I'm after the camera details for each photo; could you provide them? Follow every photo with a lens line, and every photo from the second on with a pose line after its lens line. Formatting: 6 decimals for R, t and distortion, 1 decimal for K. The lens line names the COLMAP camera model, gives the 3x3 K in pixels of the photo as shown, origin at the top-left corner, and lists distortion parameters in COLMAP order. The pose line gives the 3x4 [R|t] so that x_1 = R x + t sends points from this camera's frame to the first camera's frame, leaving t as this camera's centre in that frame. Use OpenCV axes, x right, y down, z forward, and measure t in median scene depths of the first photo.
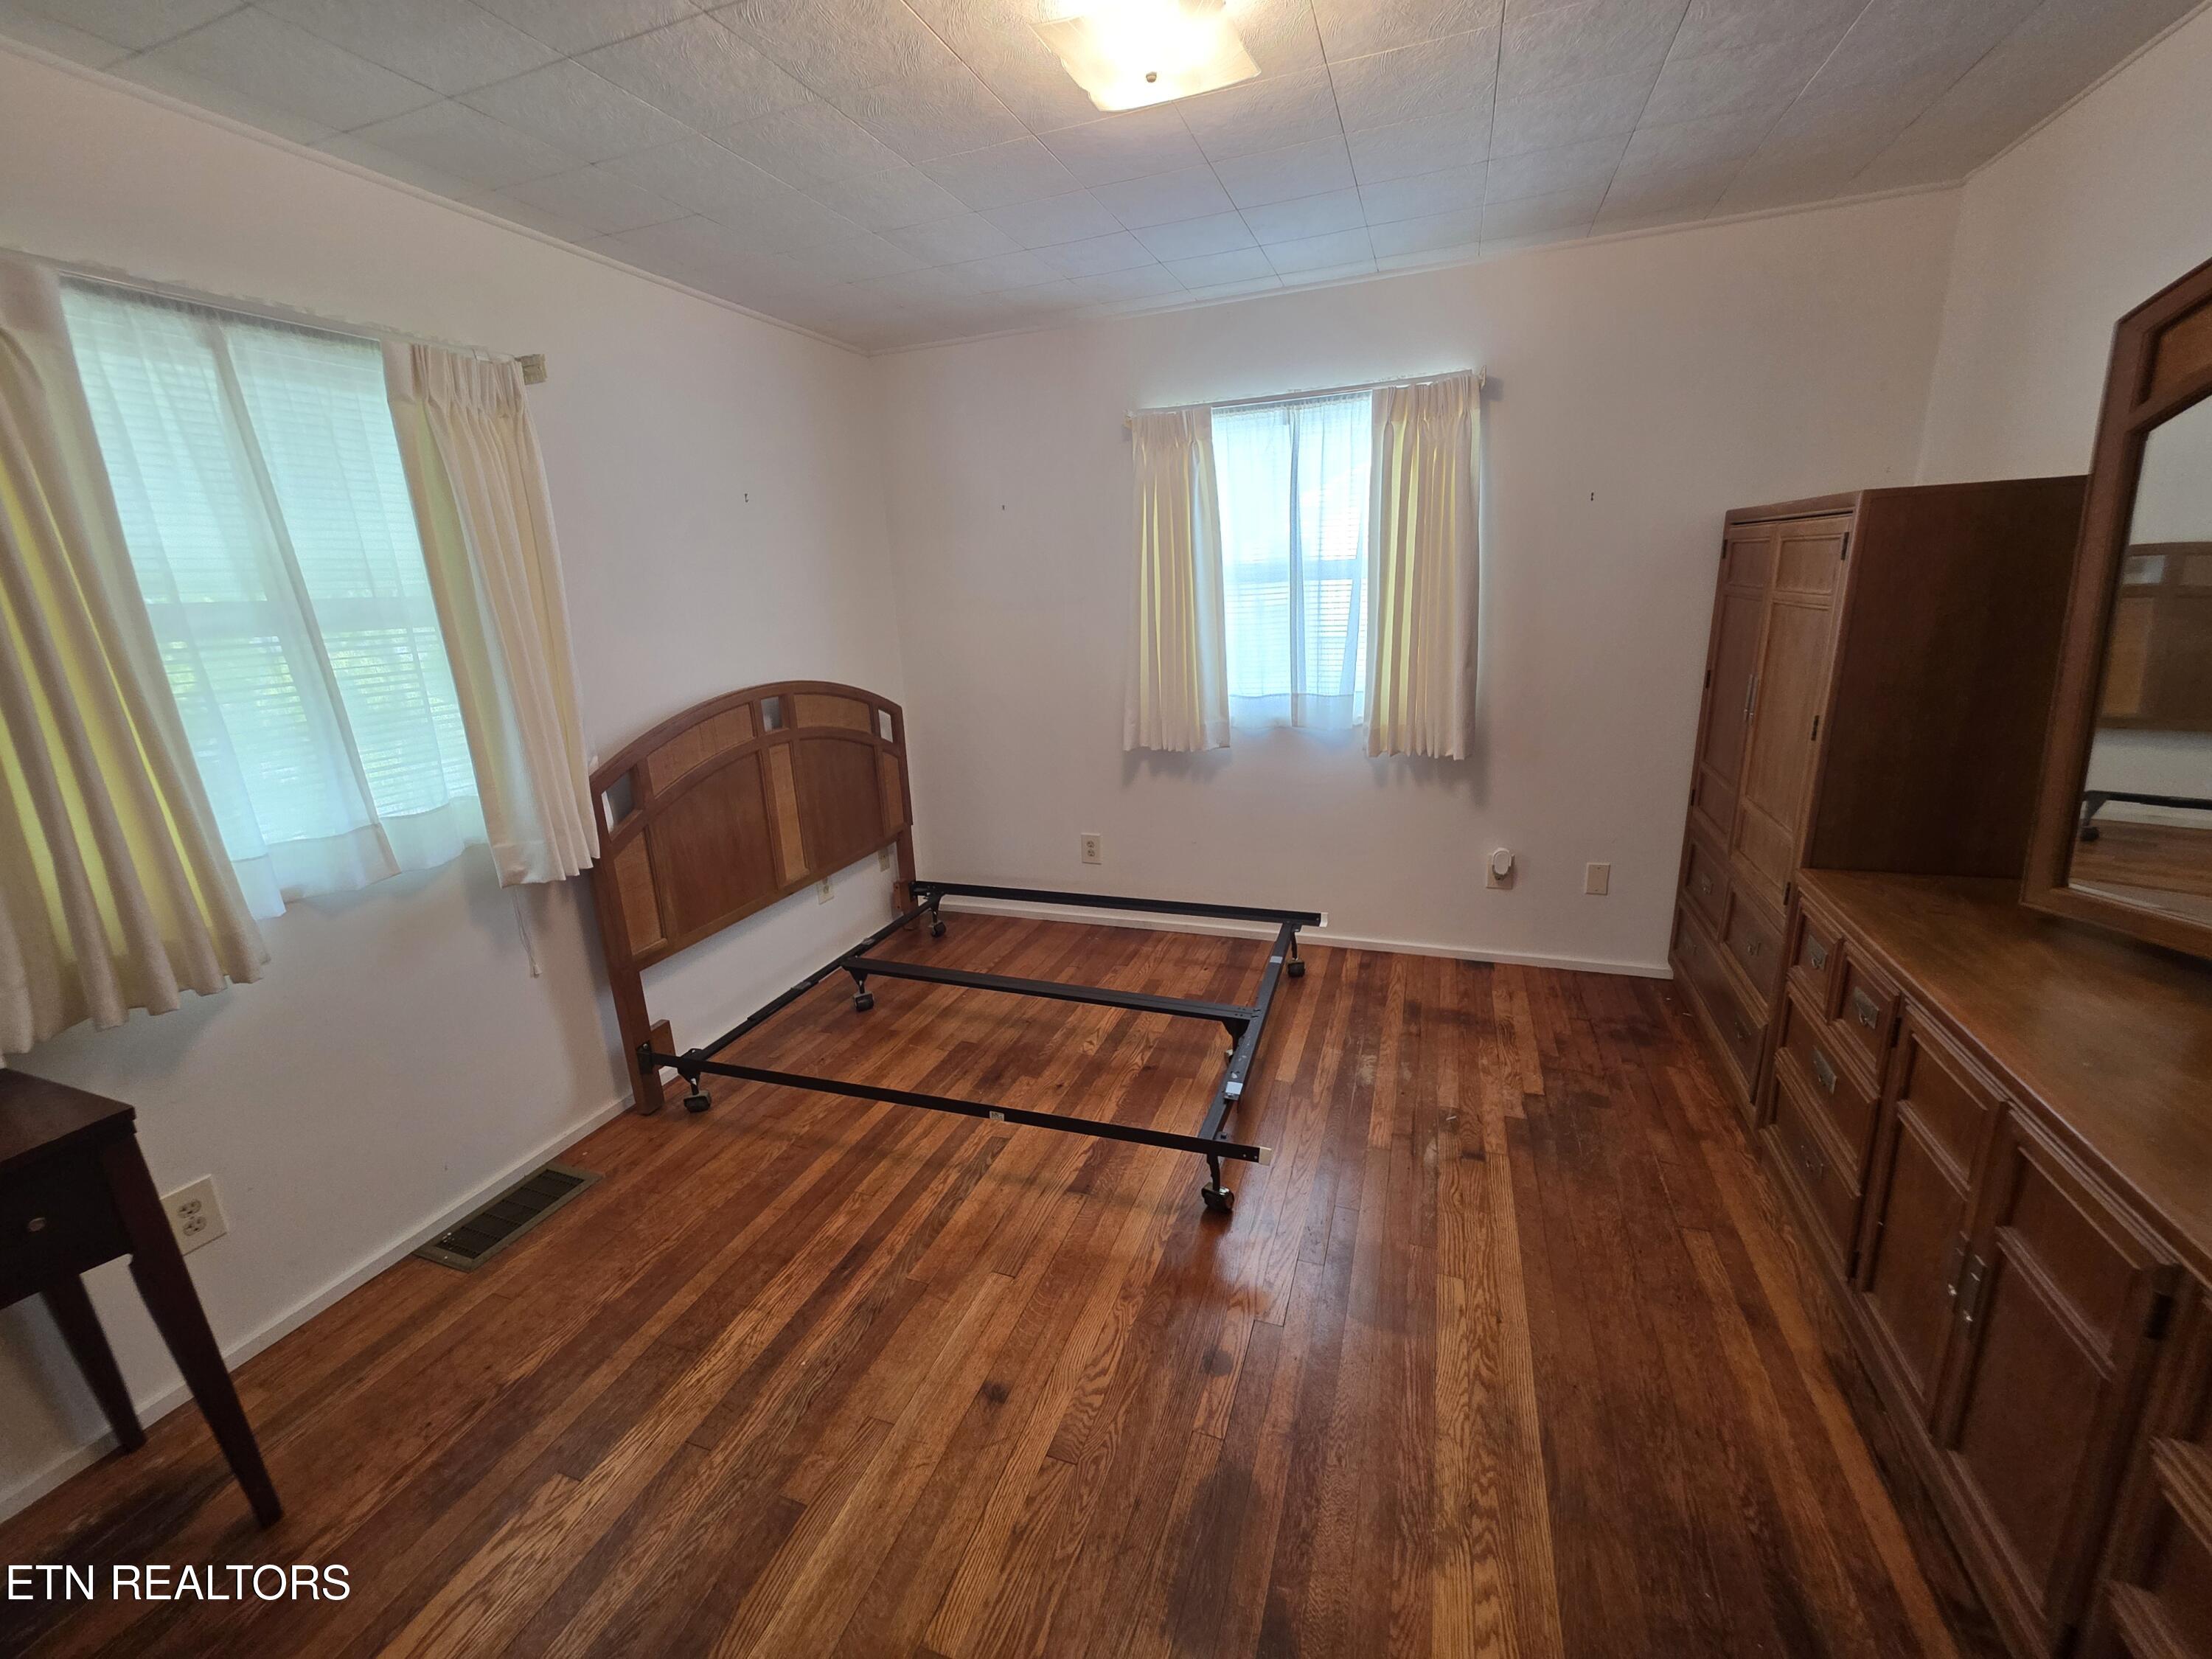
lens RADIAL K [[886.8, 0, 1108.8], [0, 886.8, 814.5], [0, 0, 1]] dist [-0.000492, -0.000081]
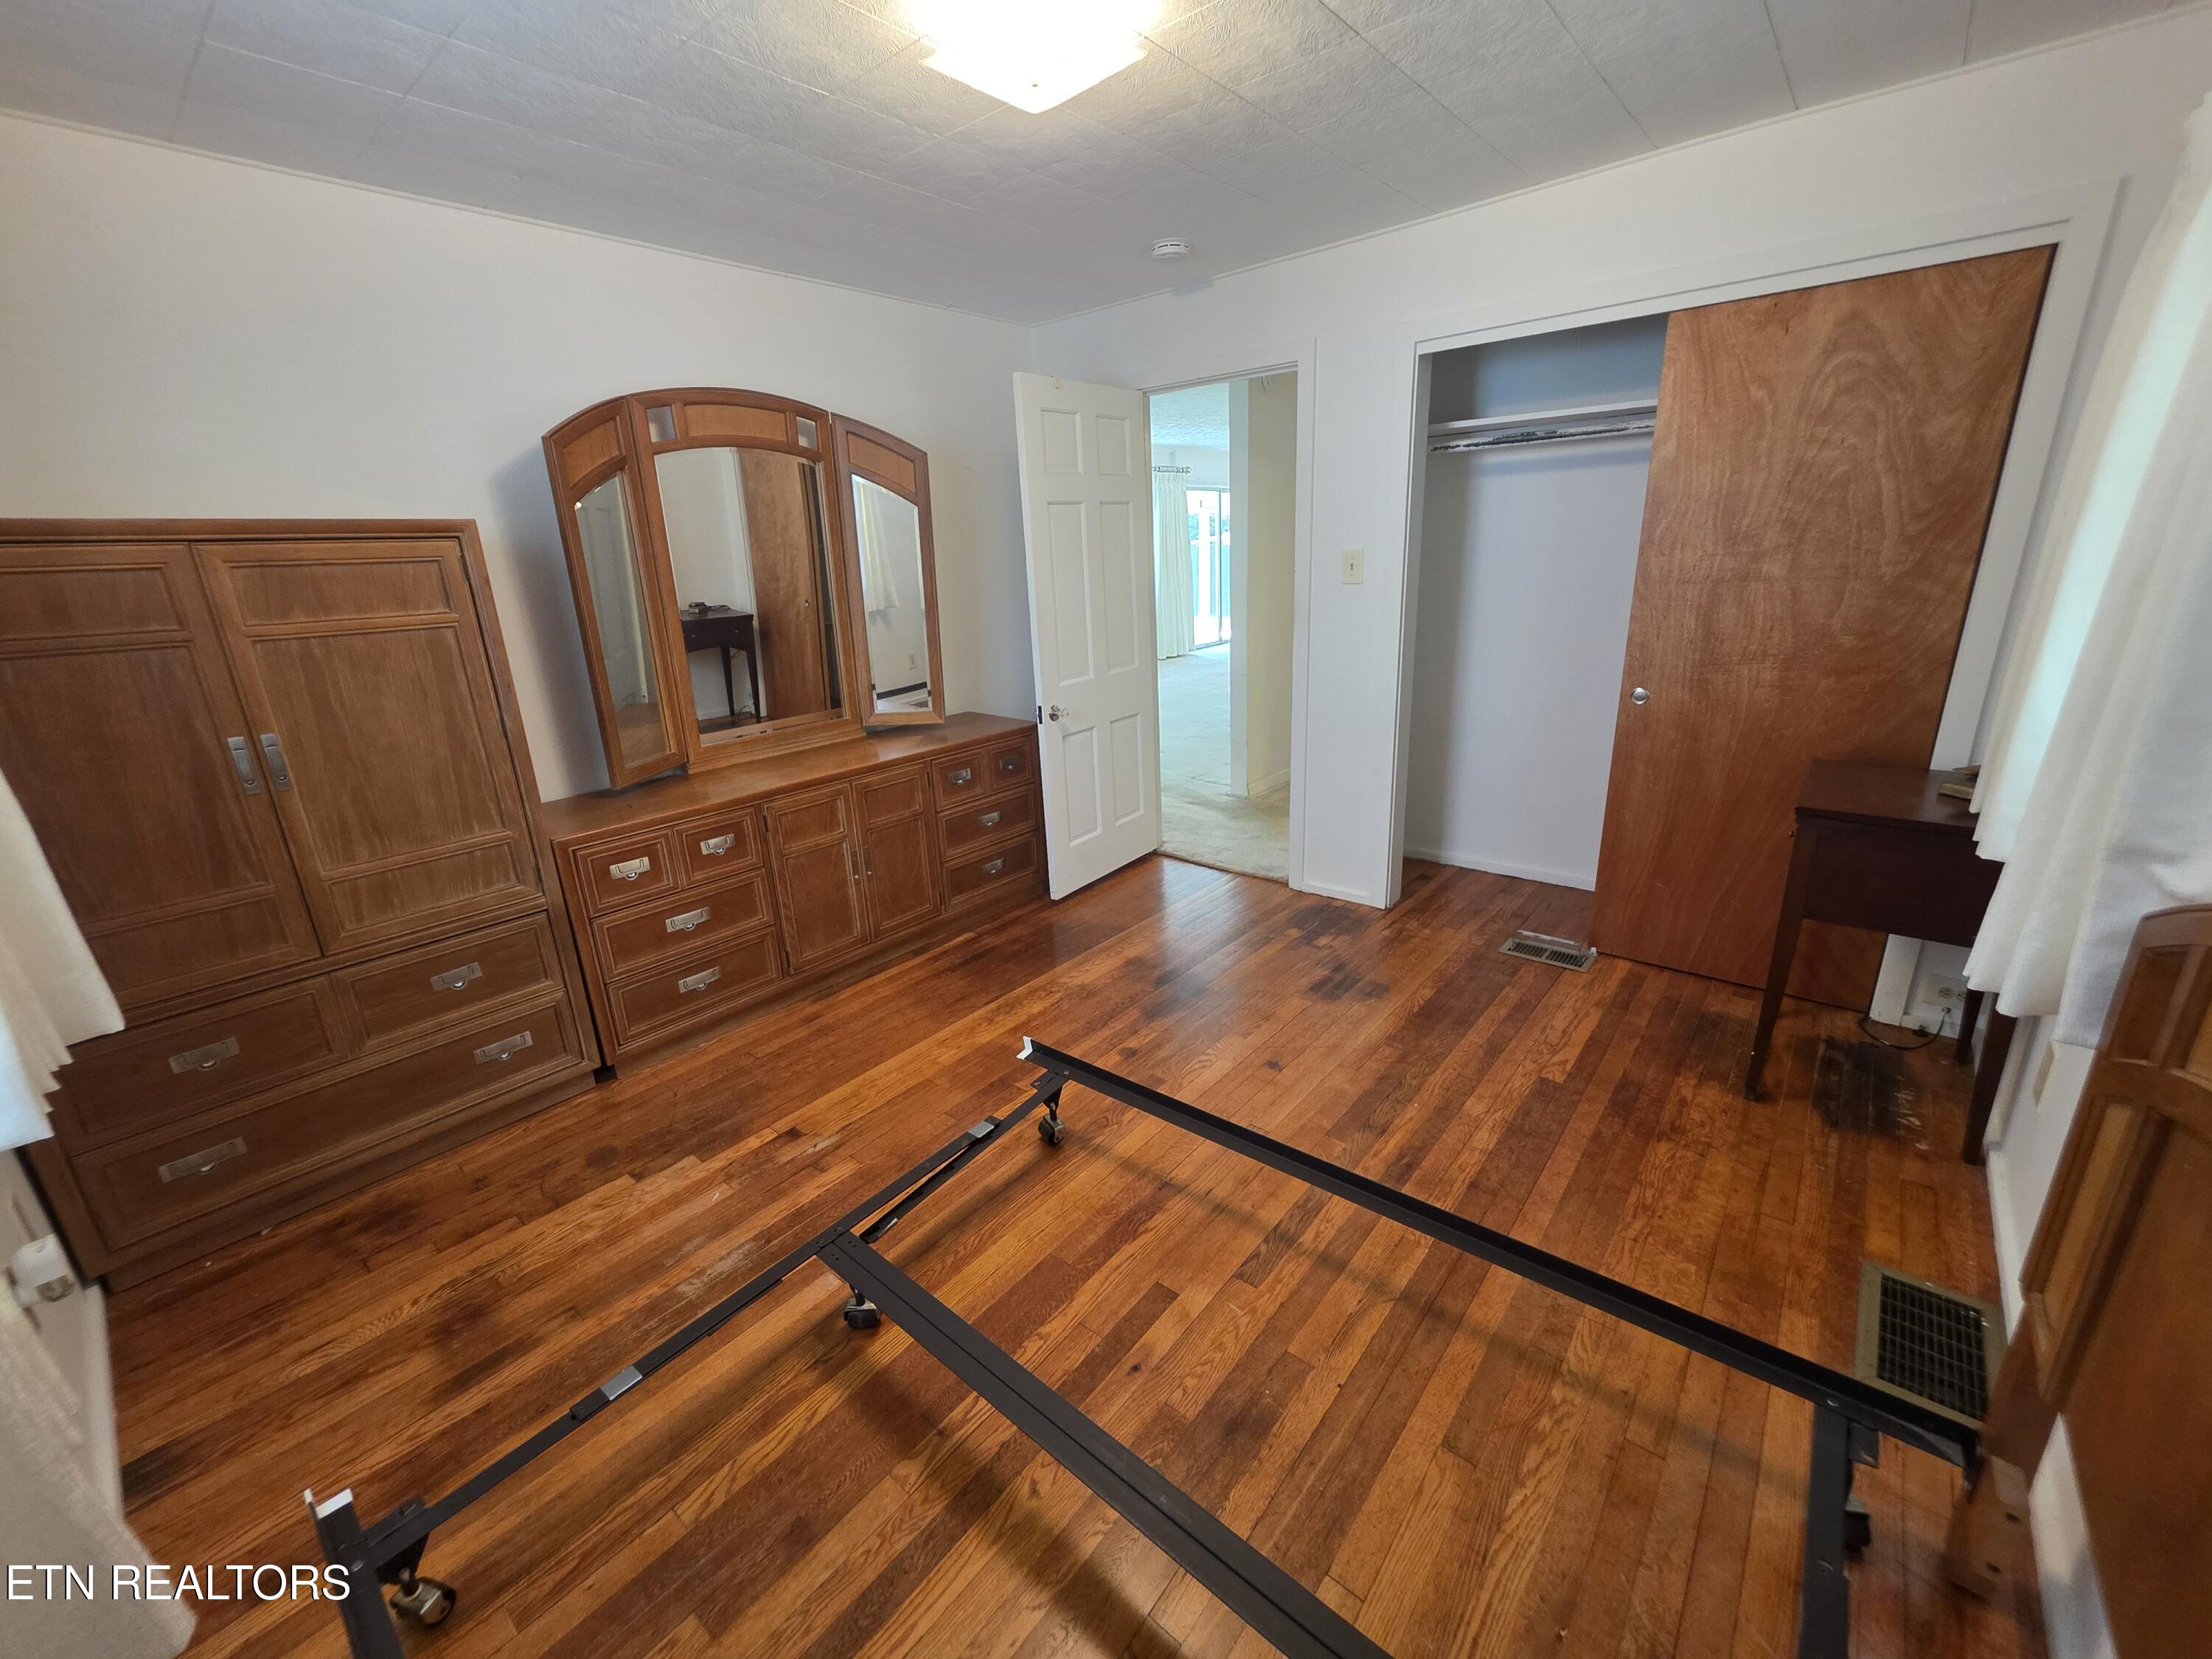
lens RADIAL K [[886.8, 0, 1108.8], [0, 886.8, 814.5], [0, 0, 1]] dist [-0.000492, -0.000081]
pose [[-0.934541, -0.015957, 0.355497, -0.283223], [0.173433, 0.851893, 0.494164, -0.366964], [-0.310731, 0.523472, -0.793362, 1.471559]]
